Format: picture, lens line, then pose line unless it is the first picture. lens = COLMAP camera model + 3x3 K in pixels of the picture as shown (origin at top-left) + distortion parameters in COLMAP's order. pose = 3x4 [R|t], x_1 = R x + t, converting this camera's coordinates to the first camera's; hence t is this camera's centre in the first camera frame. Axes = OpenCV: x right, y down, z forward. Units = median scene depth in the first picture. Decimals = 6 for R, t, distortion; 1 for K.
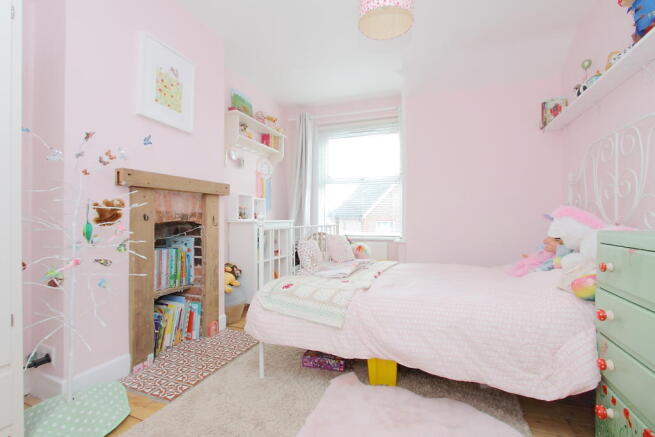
lens RADIAL K [[304.8, 0, 325.0], [0, 304.8, 217.3], [0, 0, 1]] dist [-0.015811, -0.001177]
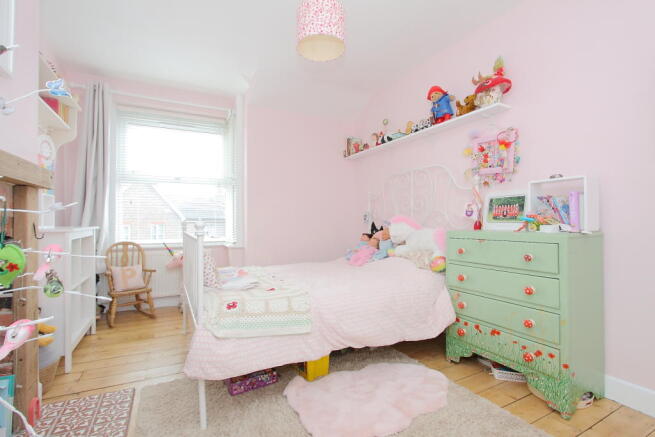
lens RADIAL K [[304.8, 0, 325.0], [0, 304.8, 218.7], [0, 0, 1]] dist [-0.015811, -0.001177]
pose [[0.662108, 0.004536, 0.749394, -0.554630], [0.000999, 0.999975, -0.006935, -0.008257], [-0.749408, 0.005341, 0.662087, 0.230985]]
